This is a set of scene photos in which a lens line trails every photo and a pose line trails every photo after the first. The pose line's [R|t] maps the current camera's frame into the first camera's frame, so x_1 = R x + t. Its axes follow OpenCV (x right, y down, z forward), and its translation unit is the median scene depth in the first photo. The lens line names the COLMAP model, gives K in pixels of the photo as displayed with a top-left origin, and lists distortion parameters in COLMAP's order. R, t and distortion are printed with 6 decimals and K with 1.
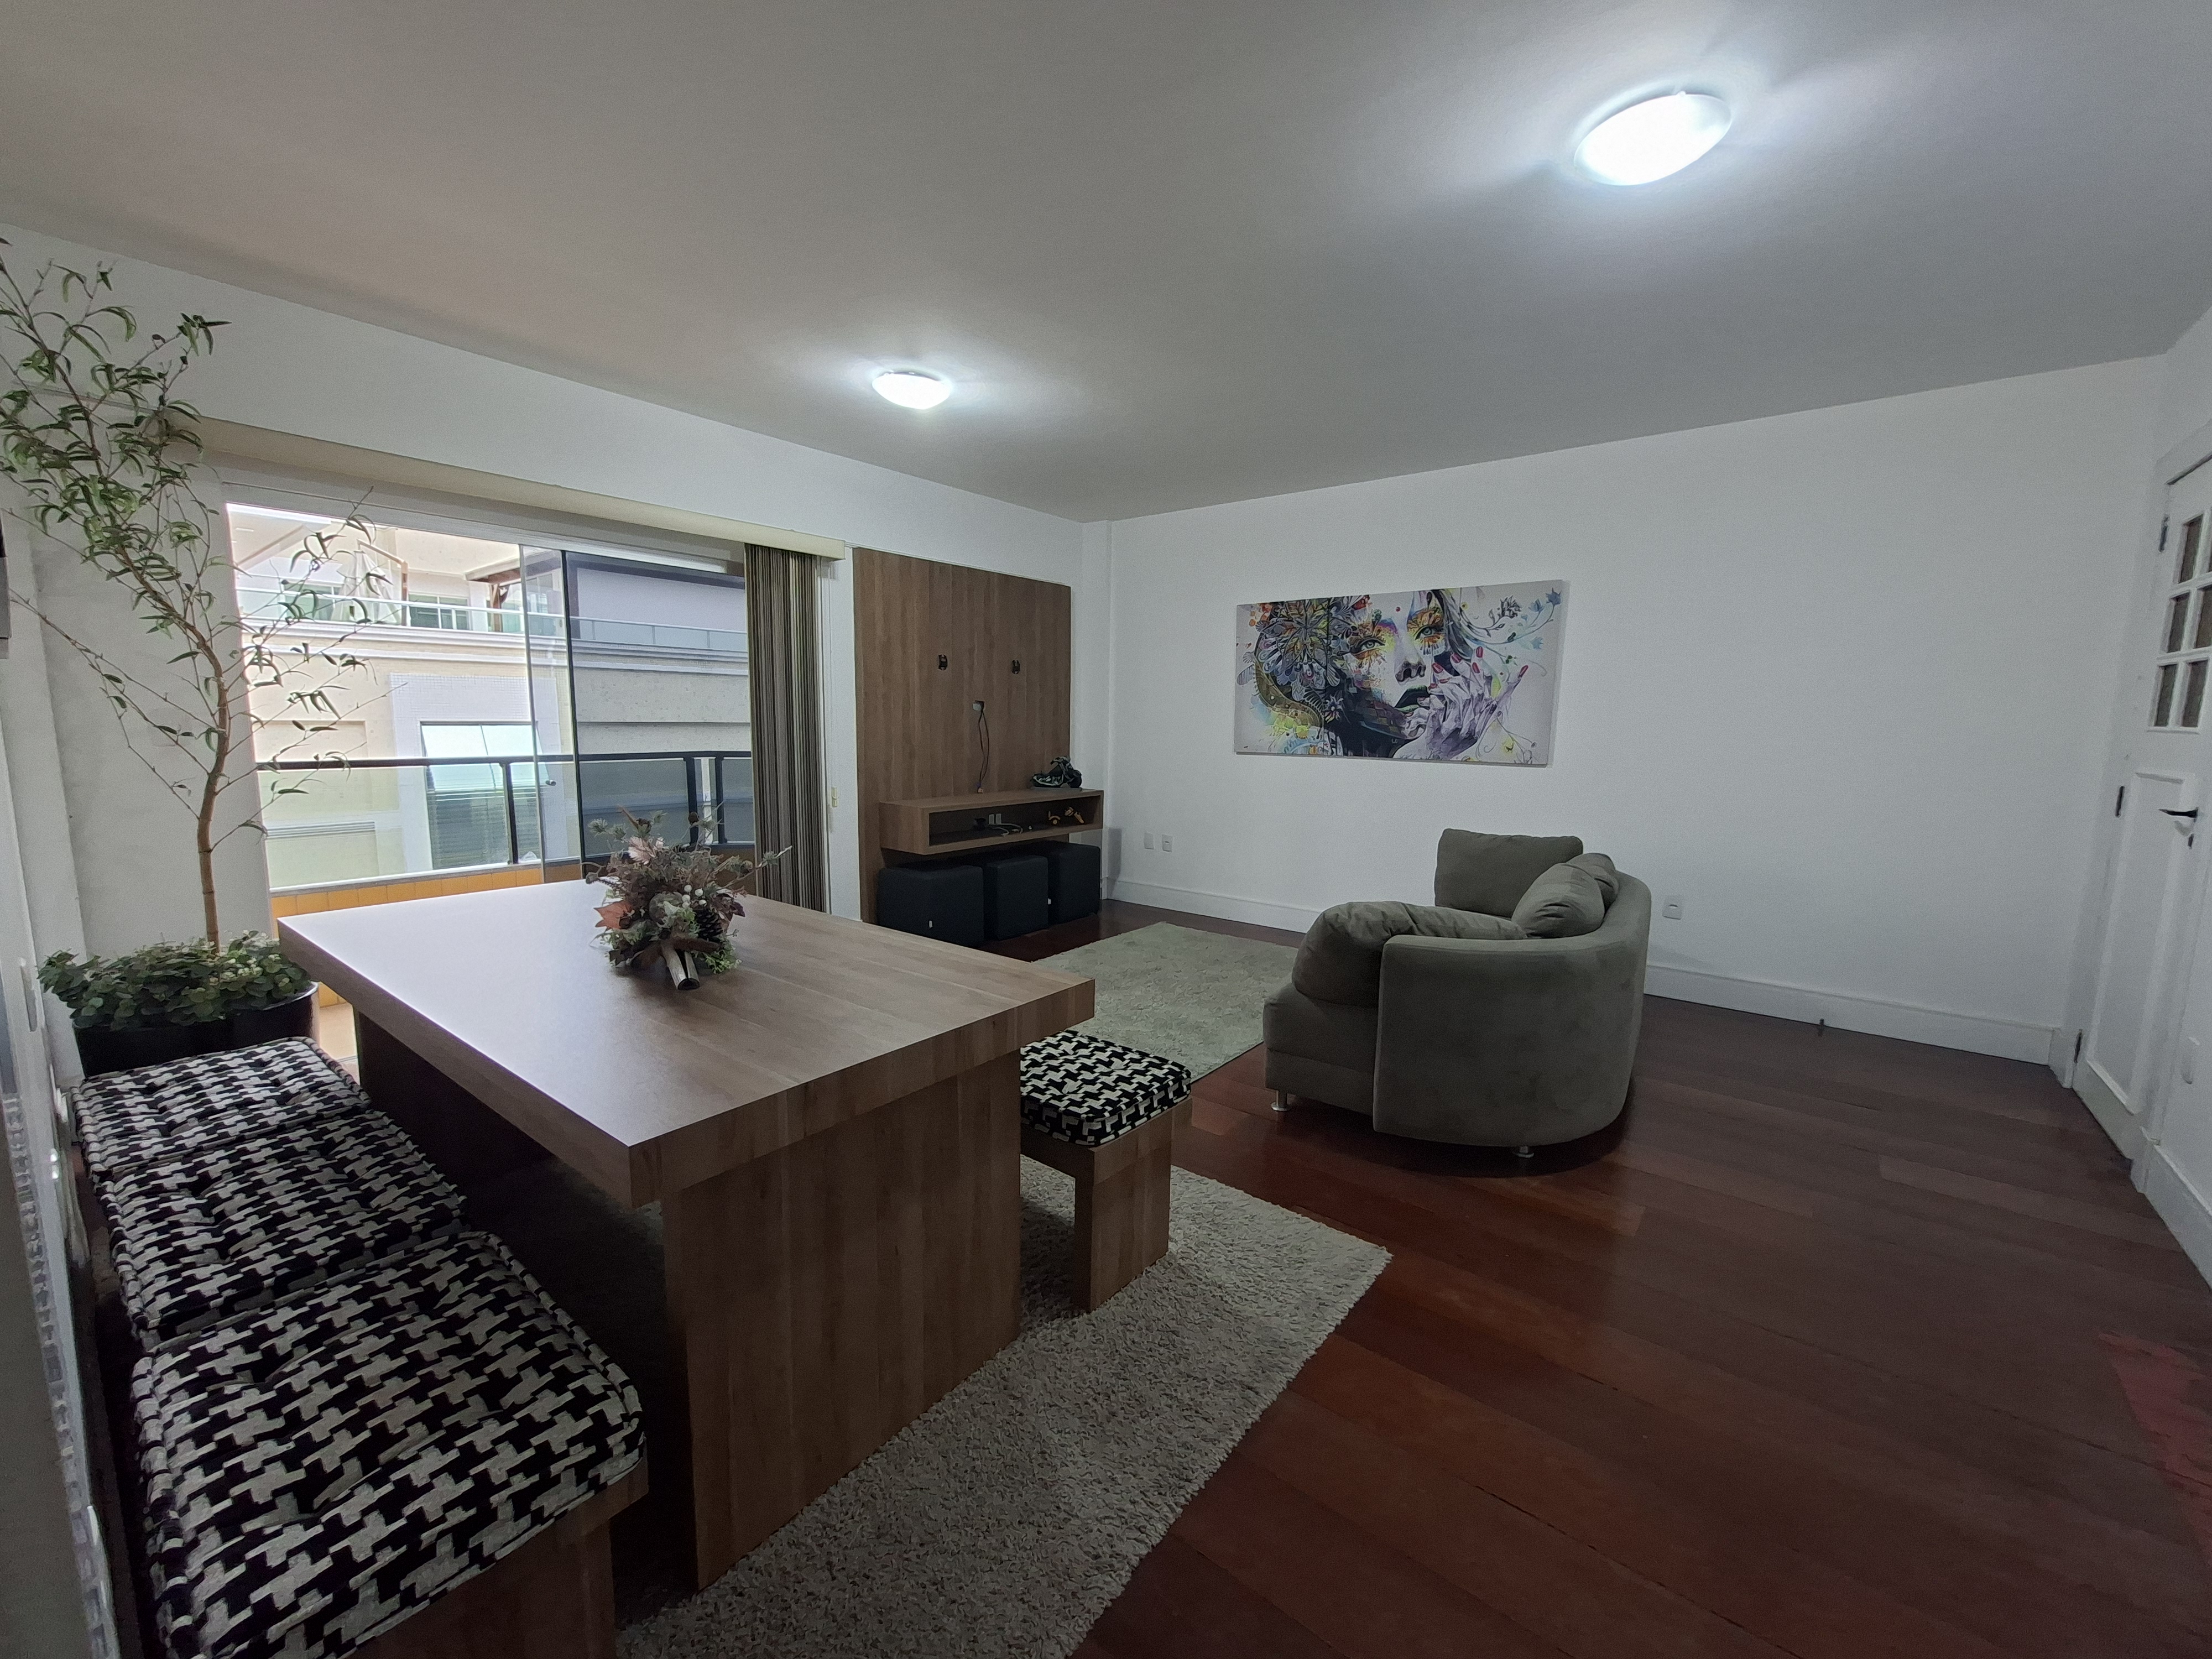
lens RADIAL K [[877.1, 0, 1105.8], [0, 877.1, 832.8], [0, 0, 1]] dist [-0.000217, -0.000024]
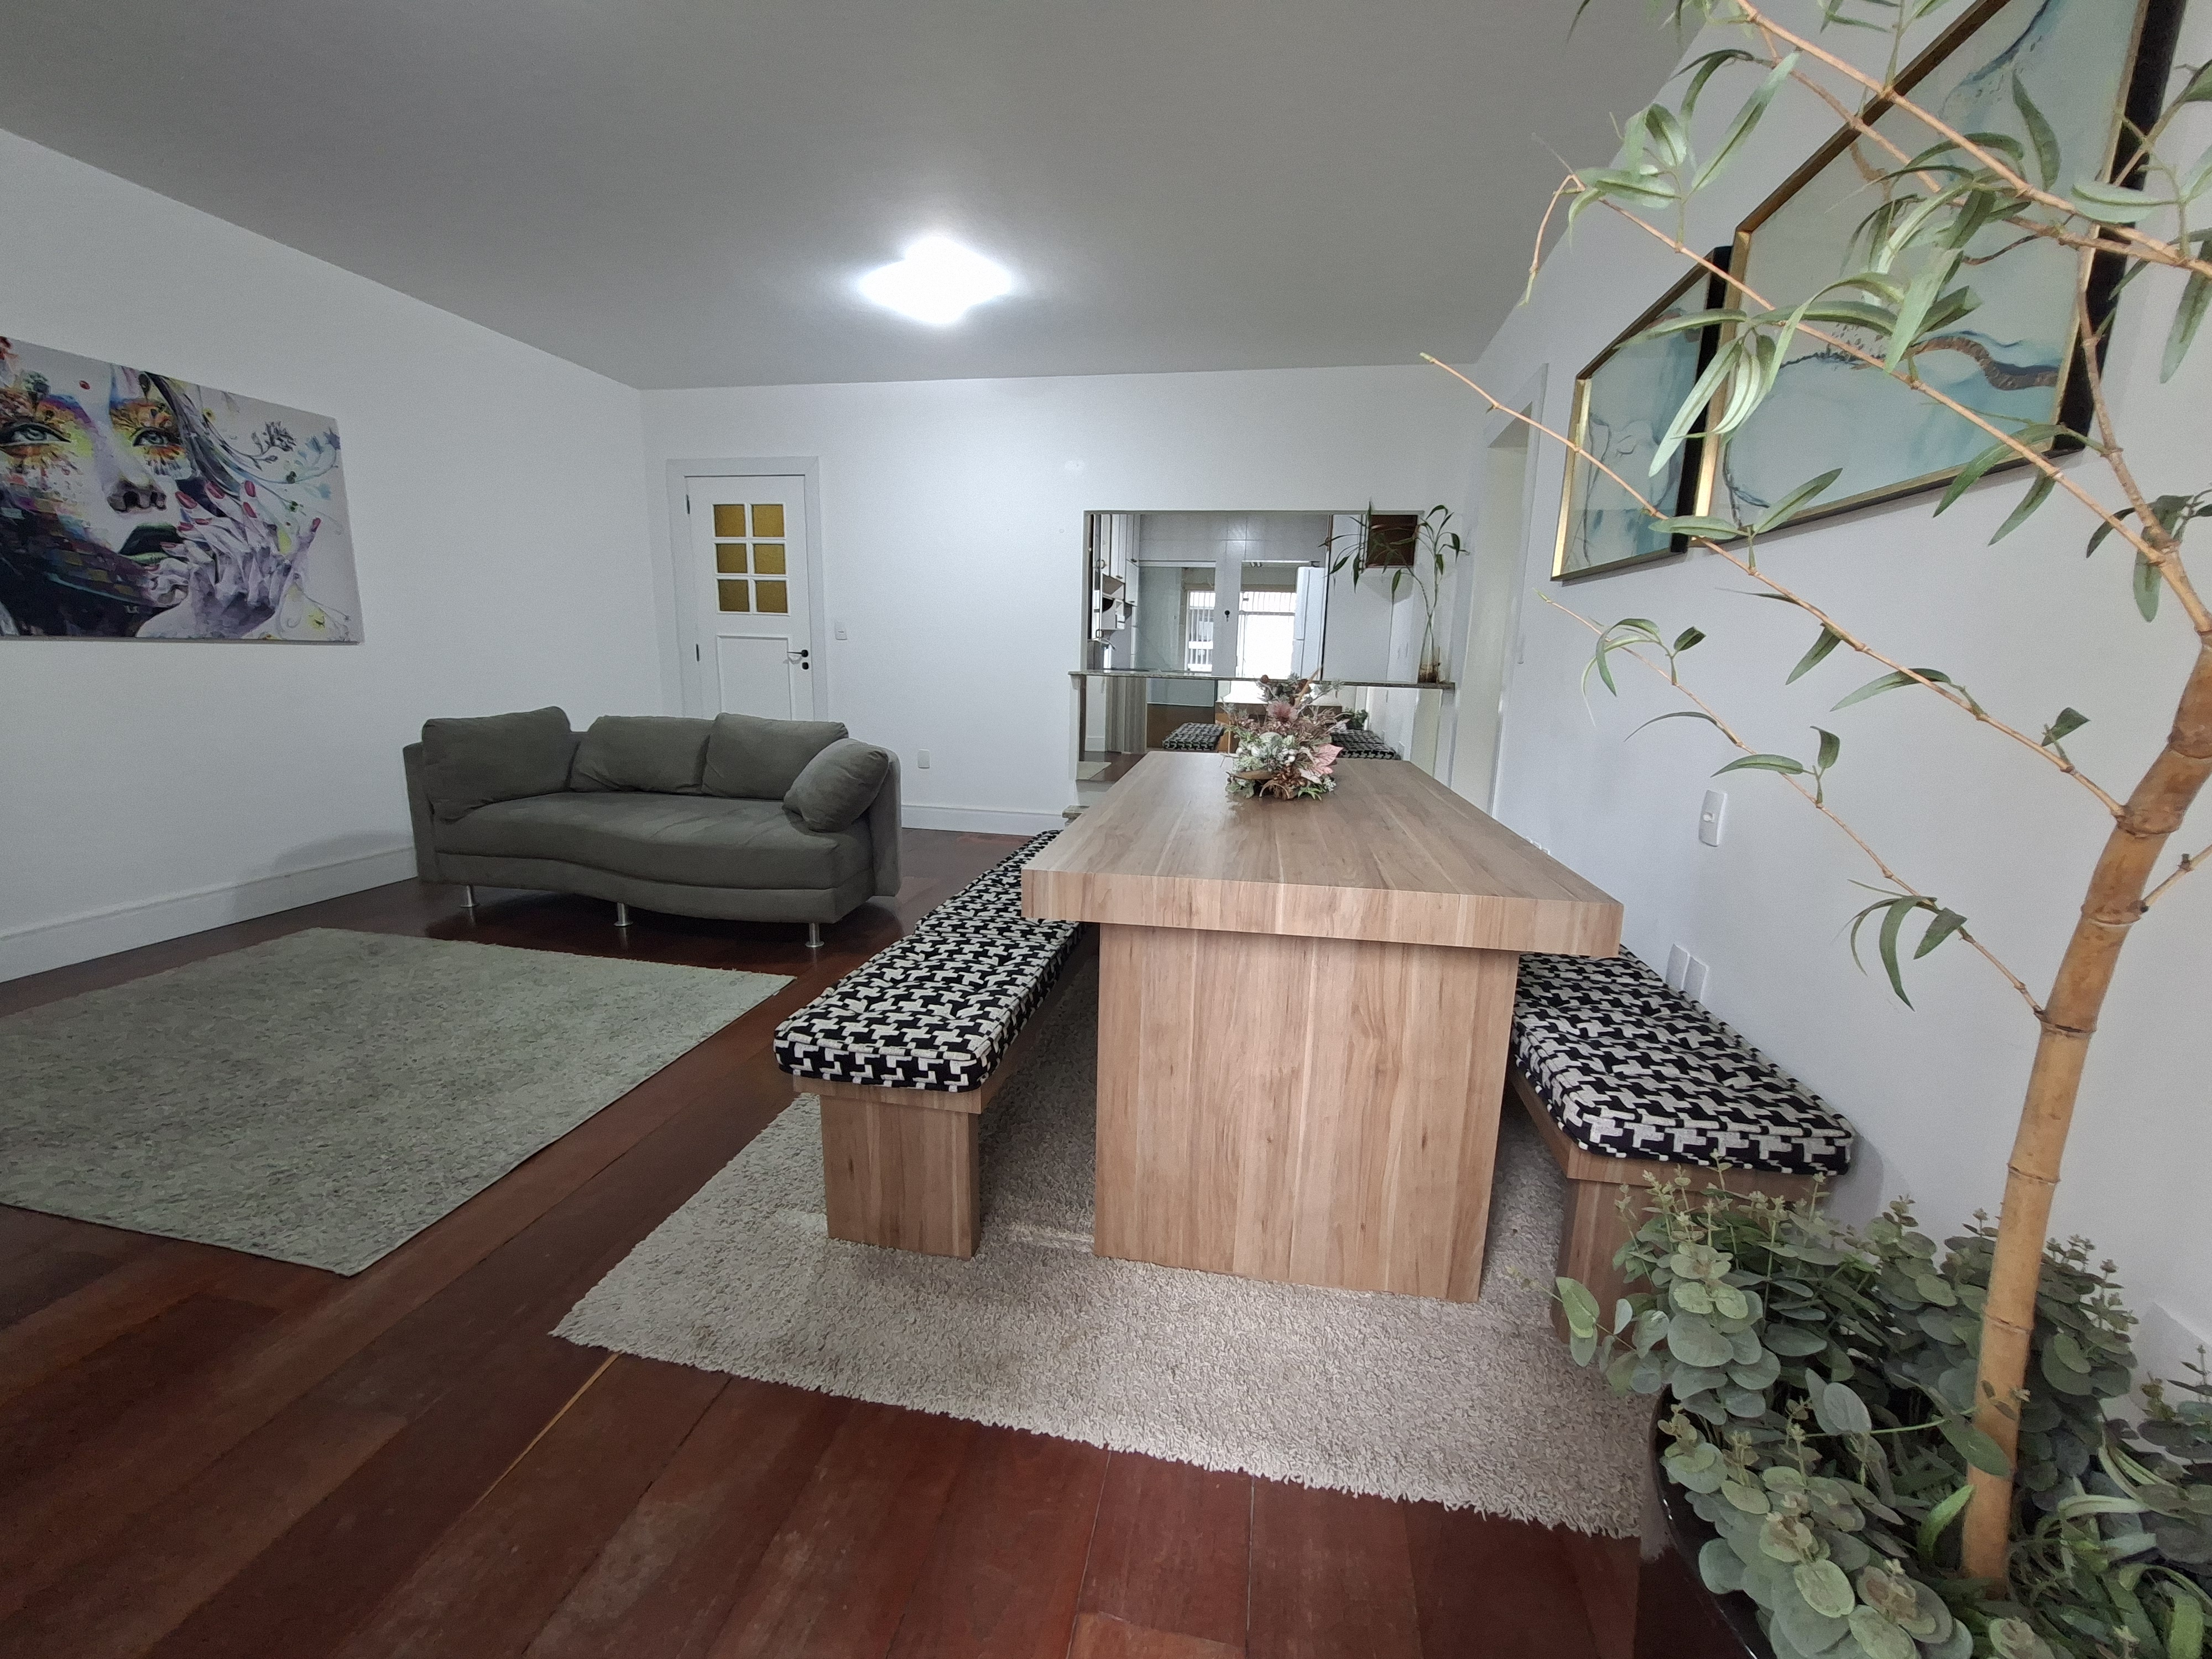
lens RADIAL K [[877.1, 0, 1106.4], [0, 877.1, 823.5], [0, 0, 1]] dist [-0.000217, -0.000024]
pose [[-0.460472, -0.199573, 0.864949, -0.582536], [0.080650, 0.960963, 0.264662, -0.070709], [-0.884003, 0.191627, -0.426401, 0.713073]]
